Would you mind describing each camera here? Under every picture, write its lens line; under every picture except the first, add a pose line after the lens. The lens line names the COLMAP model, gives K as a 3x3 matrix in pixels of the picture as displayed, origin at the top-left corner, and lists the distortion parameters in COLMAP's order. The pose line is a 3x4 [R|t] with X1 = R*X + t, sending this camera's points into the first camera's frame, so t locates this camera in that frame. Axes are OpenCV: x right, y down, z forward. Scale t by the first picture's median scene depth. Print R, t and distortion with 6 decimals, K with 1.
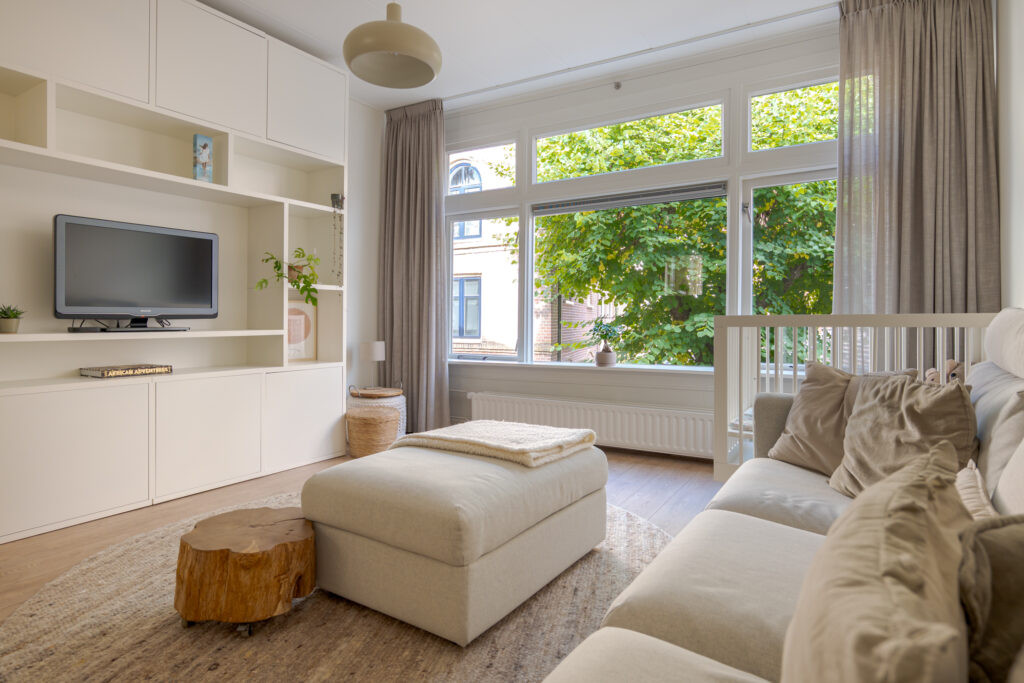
lens RADIAL K [[553.6, 0, 516.7], [0, 553.6, 328.3], [0, 0, 1]] dist [-0.000367, -0.000315]
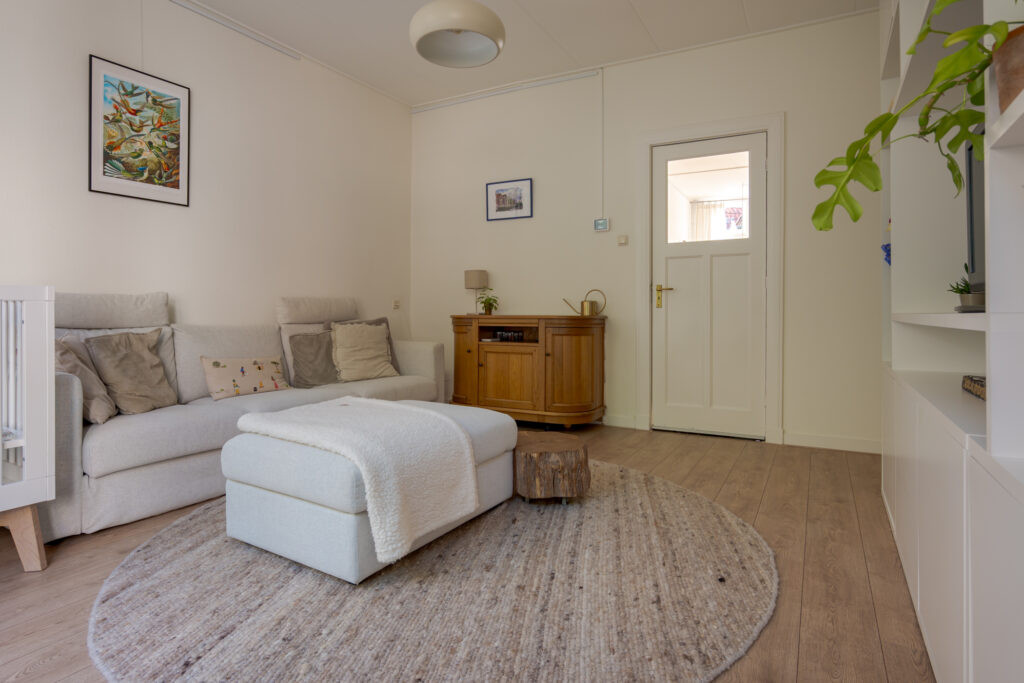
lens RADIAL K [[545.2, 0, 513.0], [0, 545.2, 310.1], [0, 0, 1]] dist [0.000360, 0.000110]
pose [[-0.999728, -0.004589, -0.022846, -0.235445], [-0.004858, 0.999919, 0.011727, -0.001541], [0.022790, 0.011835, -0.999670, 1.570272]]
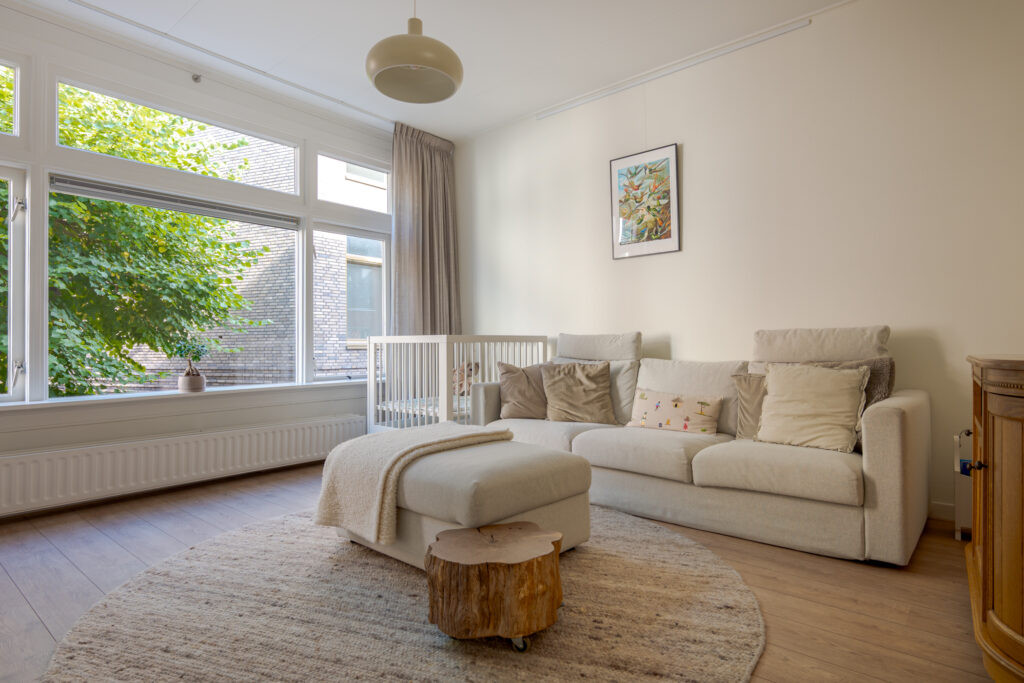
lens RADIAL K [[558.4, 0, 520.8], [0, 558.4, 342.3], [0, 0, 1]] dist [-0.000264, -0.000234]
pose [[0.154568, 0.003900, 0.987974, -0.934857], [0.018097, 0.999813, -0.006778, 0.008905], [-0.987816, 0.018927, 0.154469, 0.514078]]
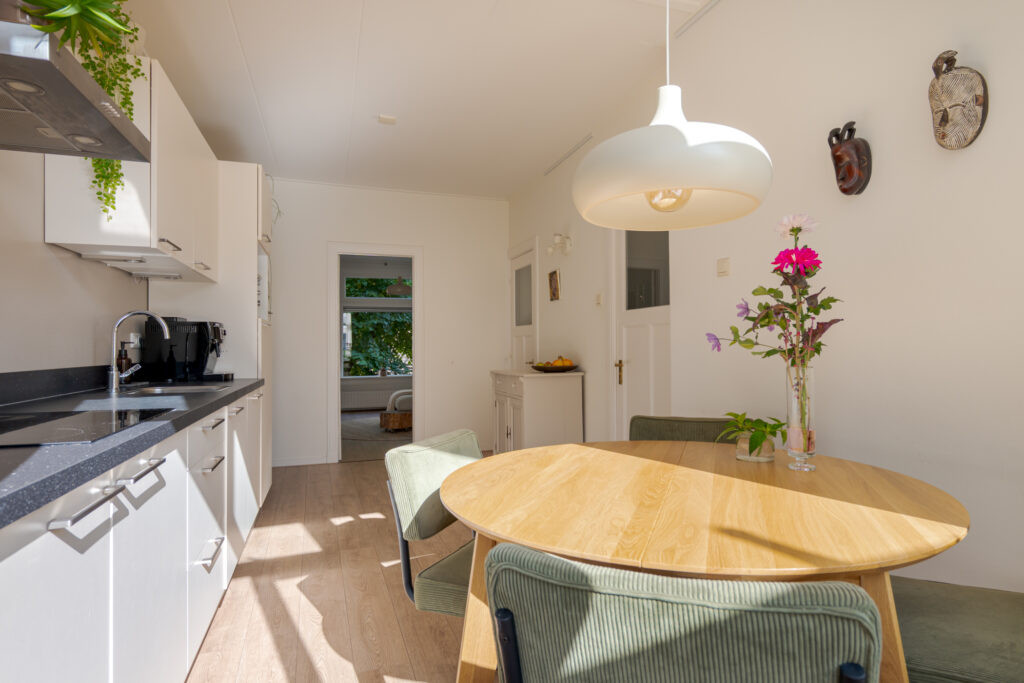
lens RADIAL K [[553.6, 0, 516.7], [0, 553.6, 328.3], [0, 0, 1]] dist [-0.000367, -0.000315]
pose [[0.636521, 0.021996, 0.770946, -1.974247], [0.010678, 0.999246, -0.037326, -0.065846], [-0.771186, 0.031991, 0.635806, -1.461836]]
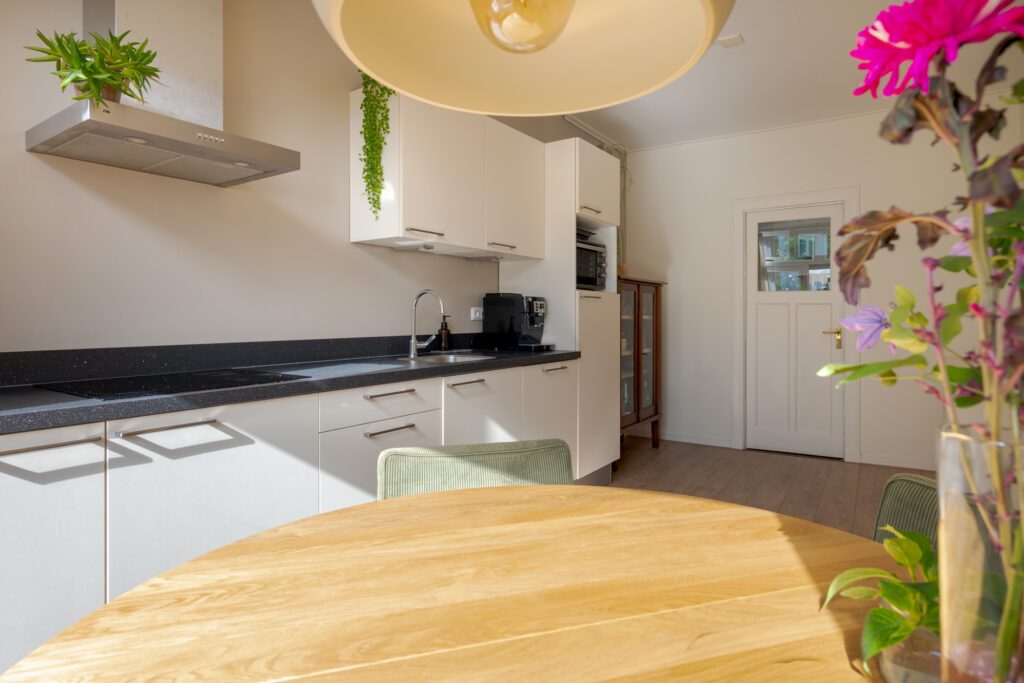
lens RADIAL K [[551.4, 0, 511.2], [0, 551.4, 311.9], [0, 0, 1]] dist [0.002851, 0.000439]
pose [[0.998641, -0.004625, -0.051913, -1.501654], [0.003705, 0.999834, -0.017818, -0.072125], [0.051987, 0.017601, 0.998493, -1.474382]]
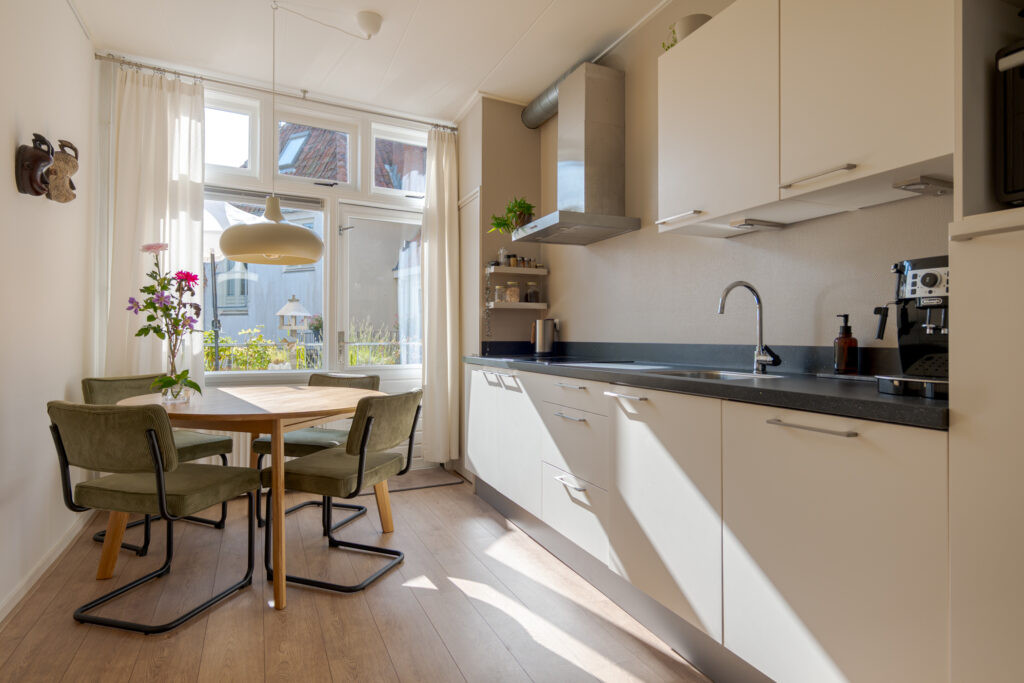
lens RADIAL K [[560.3, 0, 515.4], [0, 560.3, 334.3], [0, 0, 1]] dist [0.000241, 0.000280]
pose [[-0.574203, -0.008921, -0.818664, -0.947218], [-0.013036, 0.999913, -0.001753, -0.055726], [0.818609, 0.009665, -0.574270, -0.345804]]
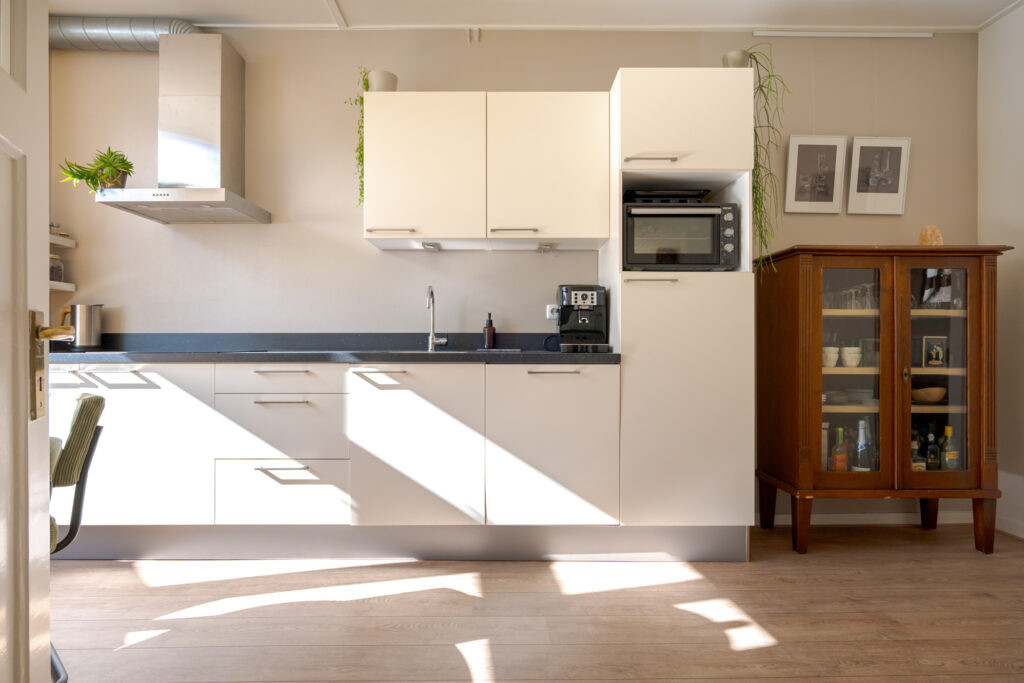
lens RADIAL K [[548.7, 0, 512.0], [0, 548.7, 341.5], [0, 0, 1]] dist [0.002623, 0.001163]
pose [[0.525555, -0.009905, -0.850702, -0.788151], [-0.005990, 0.999864, -0.015343, -0.015096], [0.850739, 0.013159, 0.525424, -0.912579]]
